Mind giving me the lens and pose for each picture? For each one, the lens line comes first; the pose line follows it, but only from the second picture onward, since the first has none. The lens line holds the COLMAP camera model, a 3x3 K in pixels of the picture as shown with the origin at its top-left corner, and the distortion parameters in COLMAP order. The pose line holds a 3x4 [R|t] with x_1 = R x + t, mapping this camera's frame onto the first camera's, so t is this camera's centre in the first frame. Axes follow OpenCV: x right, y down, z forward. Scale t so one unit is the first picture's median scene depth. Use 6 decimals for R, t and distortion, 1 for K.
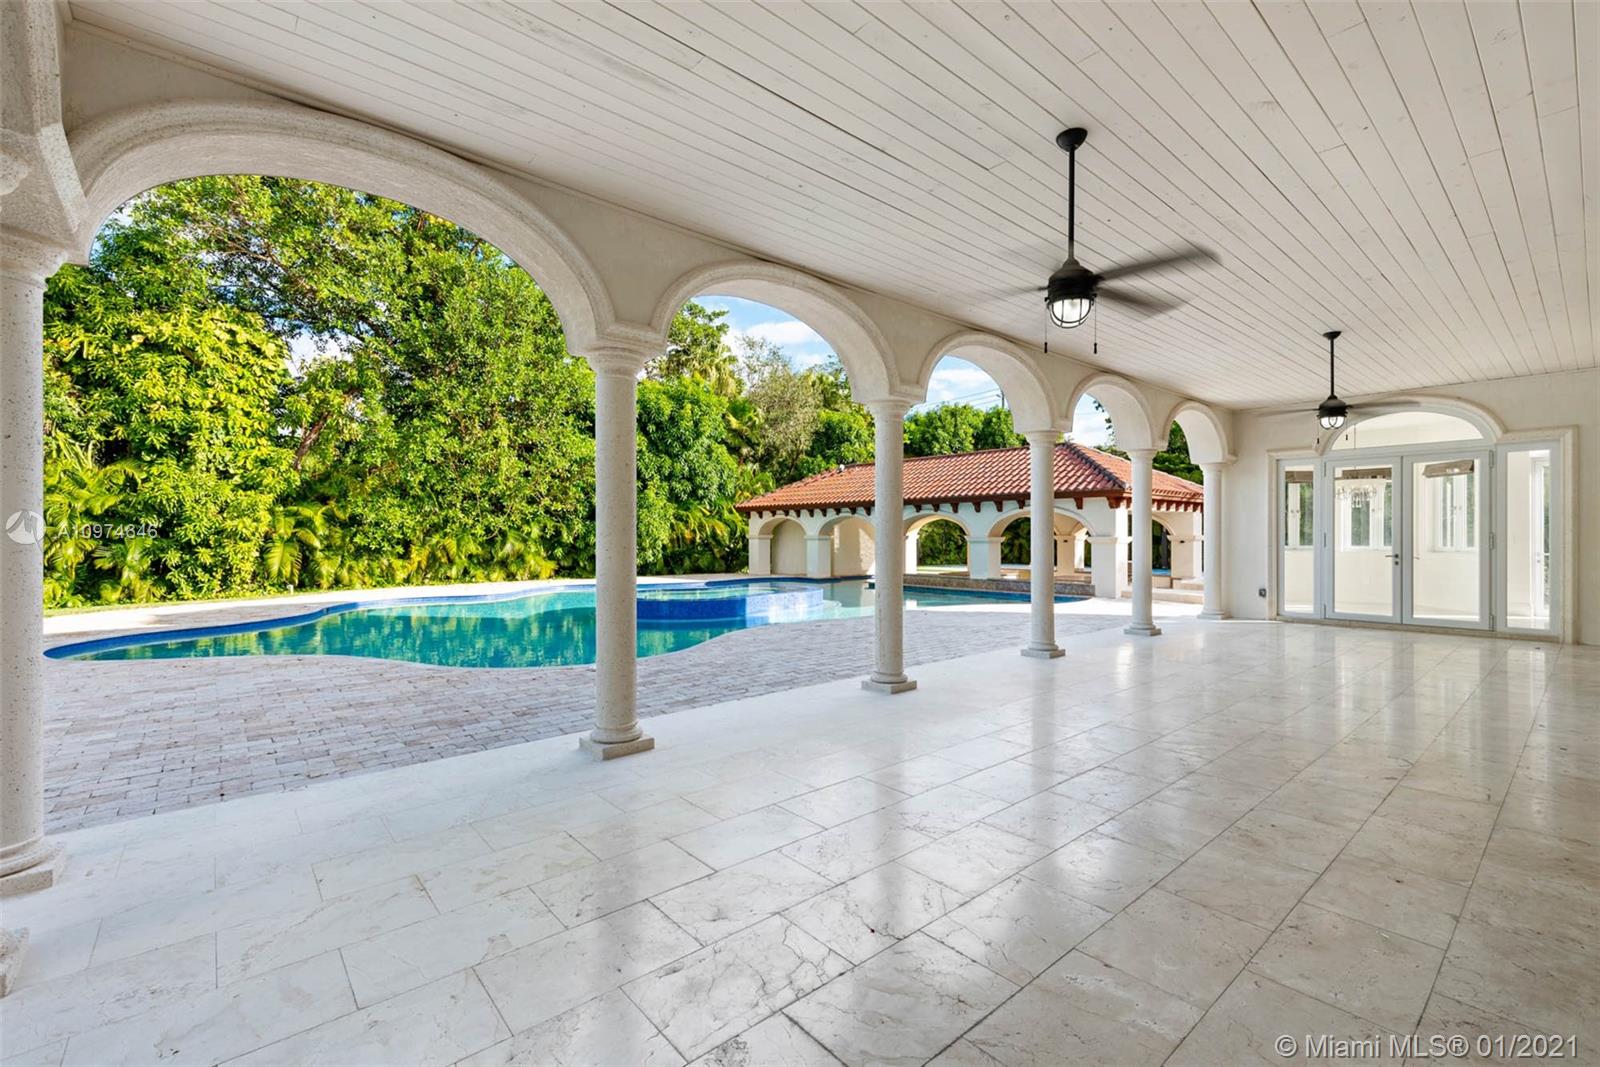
lens RADIAL K [[688.0, 0, 847.5], [0, 688.0, 536.2], [0, 0, 1]] dist [0.002029, -0.001443]
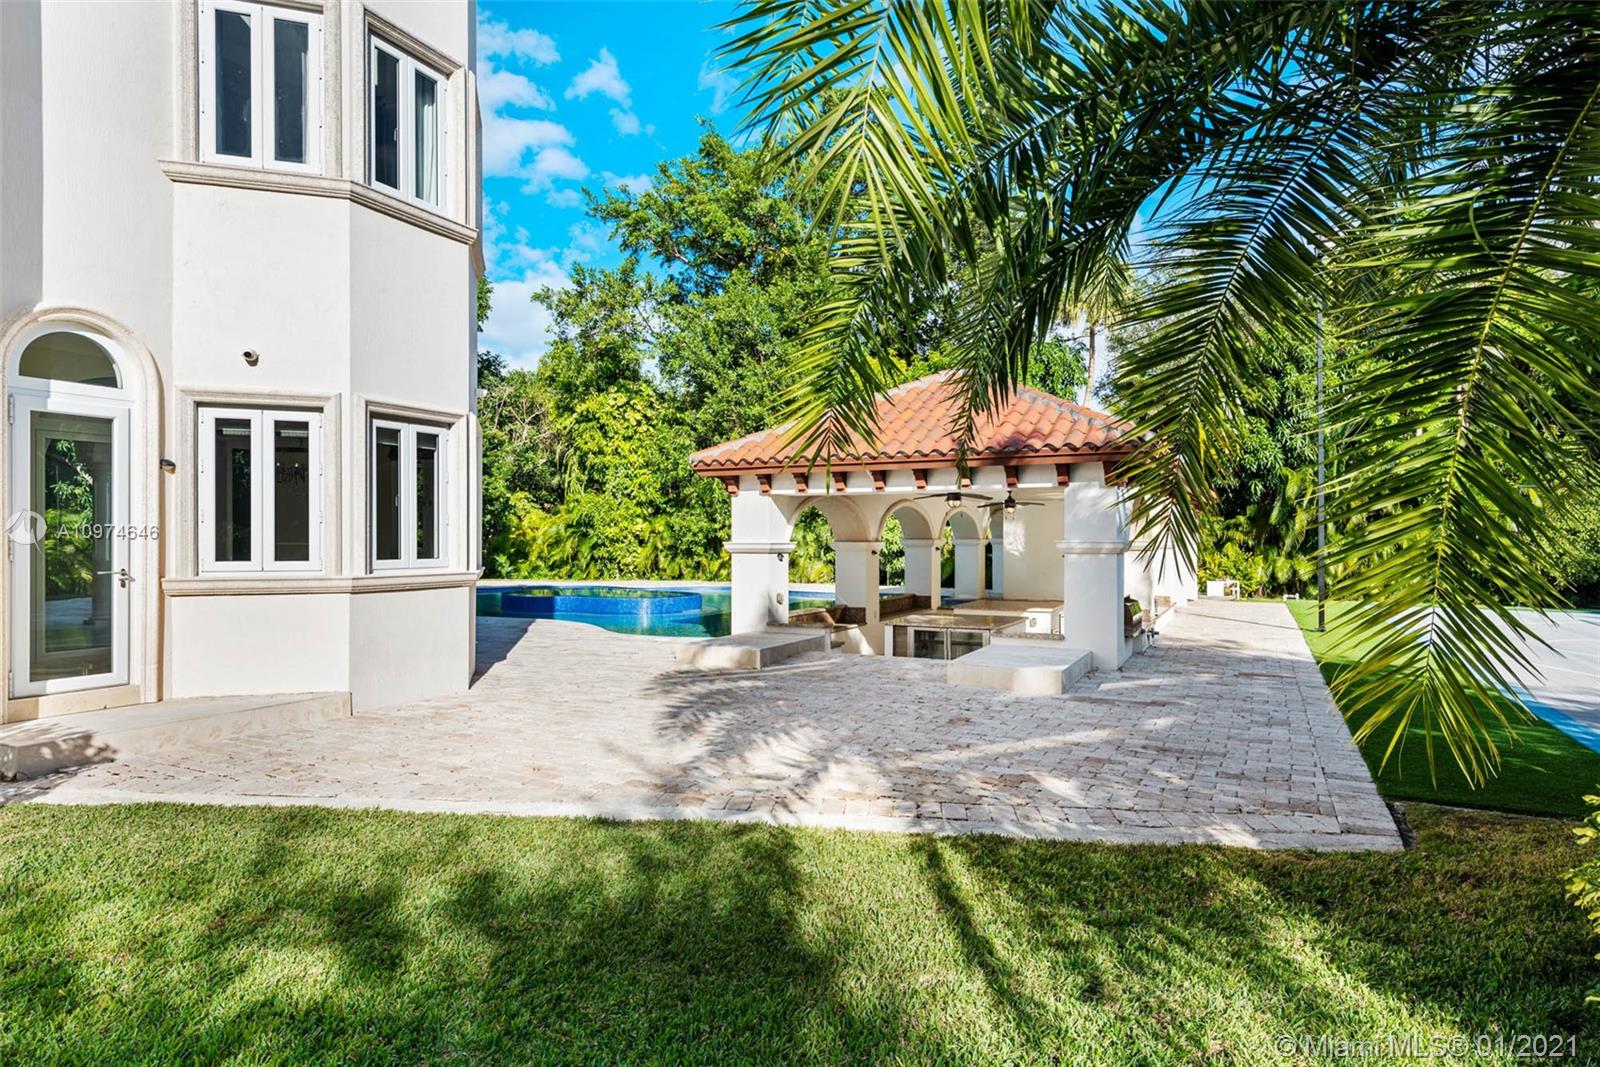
lens RADIAL K [[890.1, 0, 822.5], [0, 890.1, 536.7], [0, 0, 1]] dist [0.017331, 0.001168]
pose [[0.362623, 0.000403, -0.931936, 0.932896], [0.000267, 1.000000, 0.000536, -0.006414], [0.931936, -0.000444, 0.362623, 0.668243]]
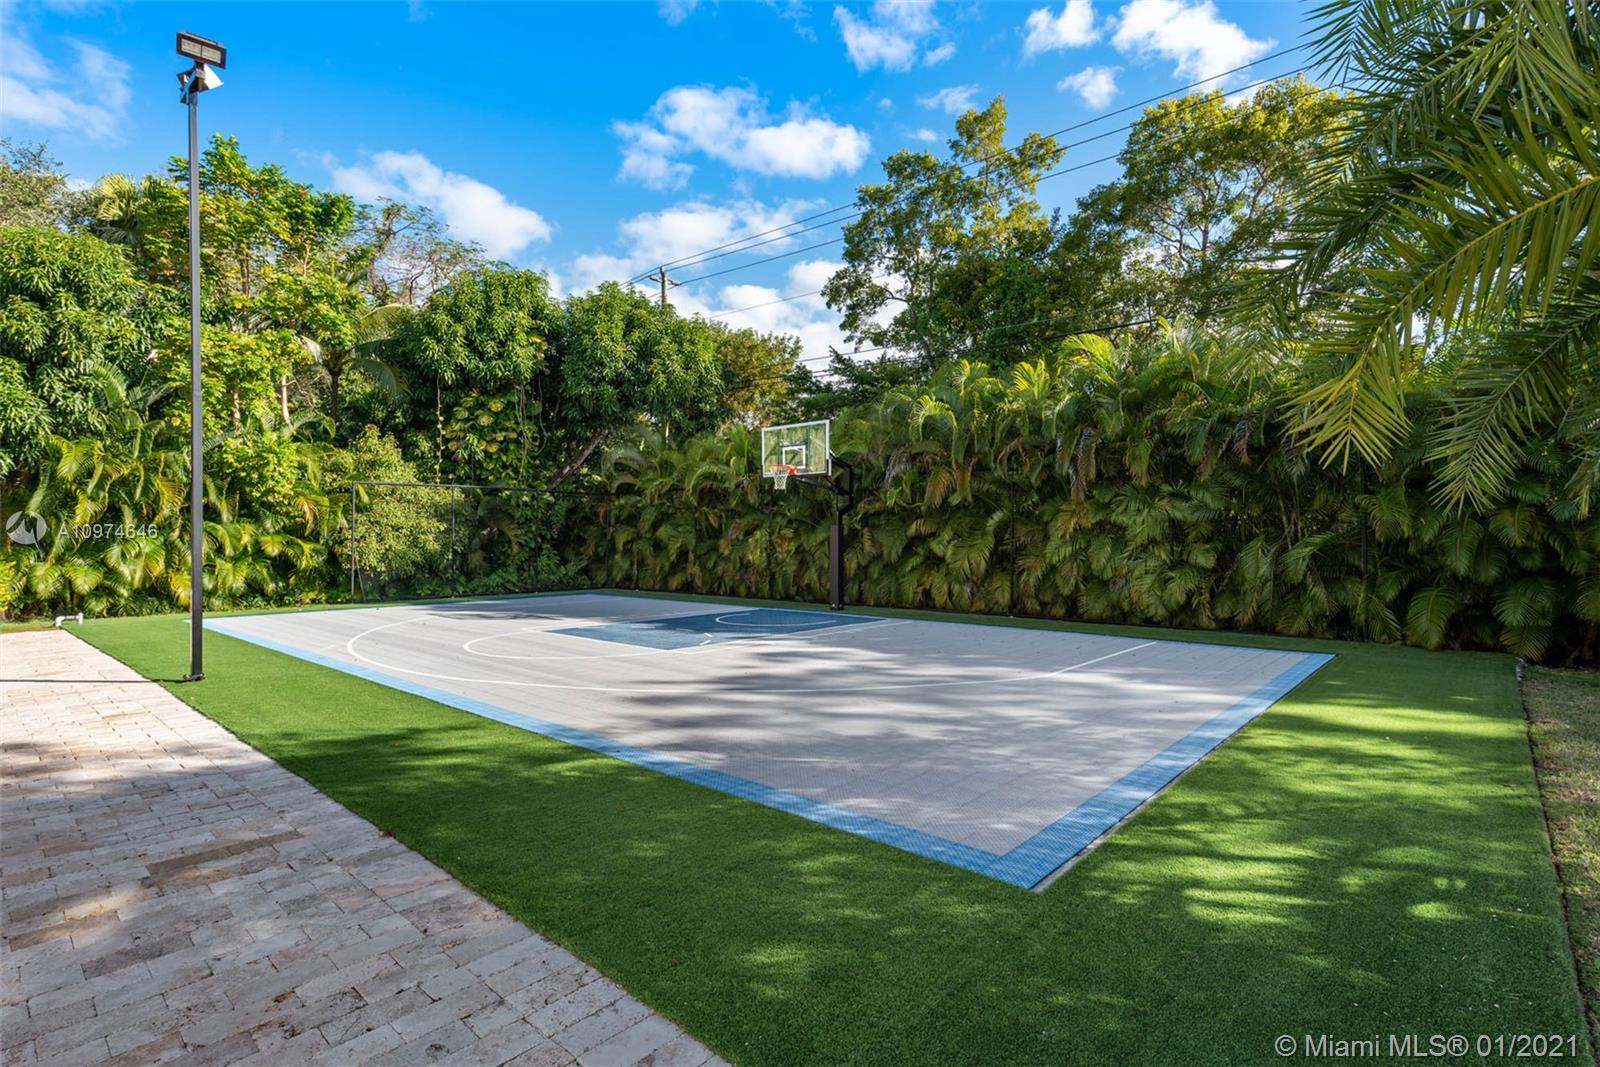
lens RADIAL K [[770.8, 0, 820.0], [0, 770.8, 518.4], [0, 0, 1]] dist [0.021257, -0.001041]
pose [[0.995195, -0.002146, 0.097888, 0.675065], [0.004053, 0.999806, -0.019280, -0.002244], [-0.097827, 0.019585, 0.995011, 0.881677]]
